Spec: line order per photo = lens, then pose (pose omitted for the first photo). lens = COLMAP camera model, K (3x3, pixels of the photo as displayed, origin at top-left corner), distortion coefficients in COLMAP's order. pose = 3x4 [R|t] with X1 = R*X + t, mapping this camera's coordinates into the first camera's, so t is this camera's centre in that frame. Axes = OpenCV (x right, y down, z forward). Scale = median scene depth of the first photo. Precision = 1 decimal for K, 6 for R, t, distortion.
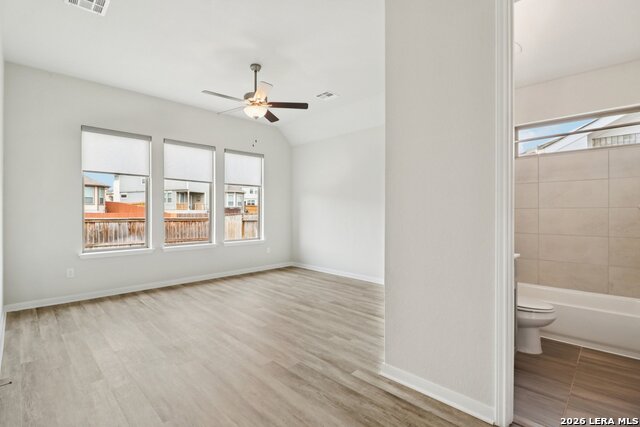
lens RADIAL K [[300.4, 0, 322.1], [0, 300.4, 214.1], [0, 0, 1]] dist [0.017166, -0.009769]
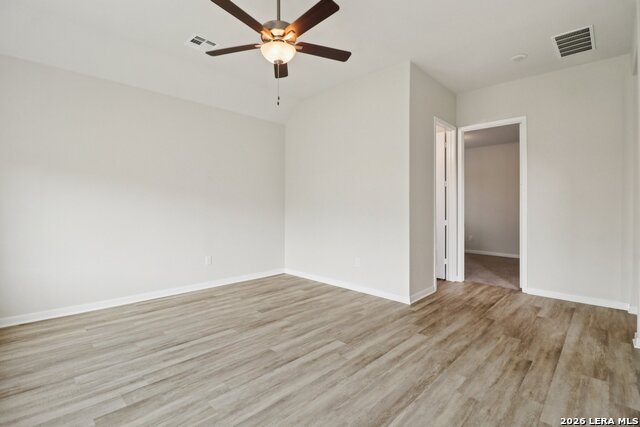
lens RADIAL K [[300.4, 0, 306.4], [0, 300.4, 206.8], [0, 0, 1]] dist [0.017166, -0.009769]
pose [[0.002105, -0.000218, 0.999998, -0.874161], [-0.003092, 0.999995, 0.000225, -0.003432], [-0.999993, -0.003092, 0.002104, 0.933728]]
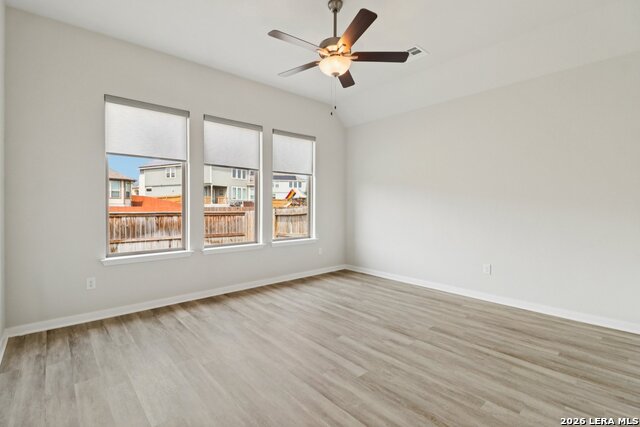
lens RADIAL K [[300.4, 0, 325.5], [0, 300.4, 208.7], [0, 0, 1]] dist [0.017166, -0.009769]
pose [[0.998725, 0.001031, -0.050478, -0.204741], [-0.000936, 0.999998, 0.001894, -0.000021], [0.050480, -0.001844, 0.998723, 0.272492]]
